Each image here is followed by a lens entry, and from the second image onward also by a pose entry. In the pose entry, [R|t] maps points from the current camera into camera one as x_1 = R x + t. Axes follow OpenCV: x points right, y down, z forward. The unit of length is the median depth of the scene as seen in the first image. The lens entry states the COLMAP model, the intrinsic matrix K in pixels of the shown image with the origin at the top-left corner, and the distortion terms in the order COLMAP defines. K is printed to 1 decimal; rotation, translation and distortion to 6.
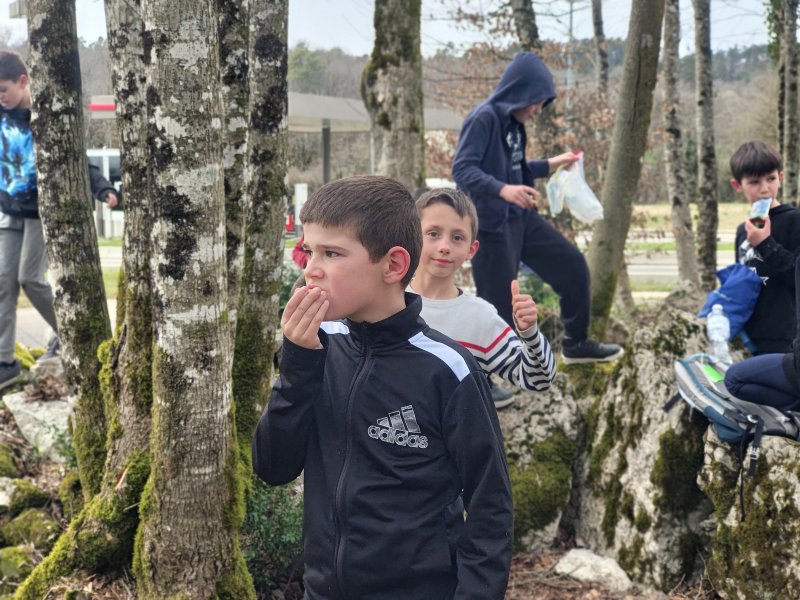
lens RADIAL K [[1430.2, 0, 400.7], [0, 1430.2, 259.8], [0, 0, 1]] dist [0.365779, 0.147370]
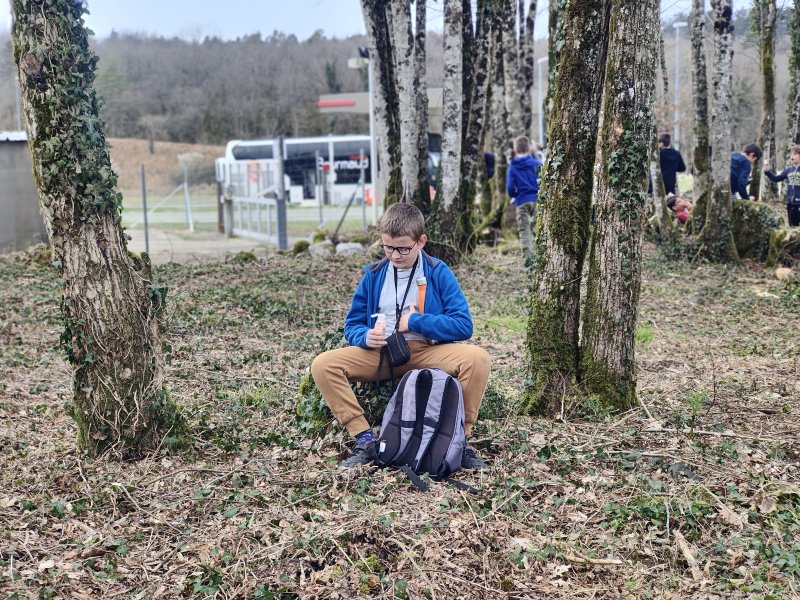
lens RADIAL K [[1430.2, 0, 400.7], [0, 1430.2, 259.8], [0, 0, 1]] dist [0.365779, 0.147370]
pose [[0.993348, -0.018282, -0.113693, 0.017793], [0.019807, 0.999728, 0.012301, 0.277471], [0.113437, -0.014471, 0.993440, -3.822828]]
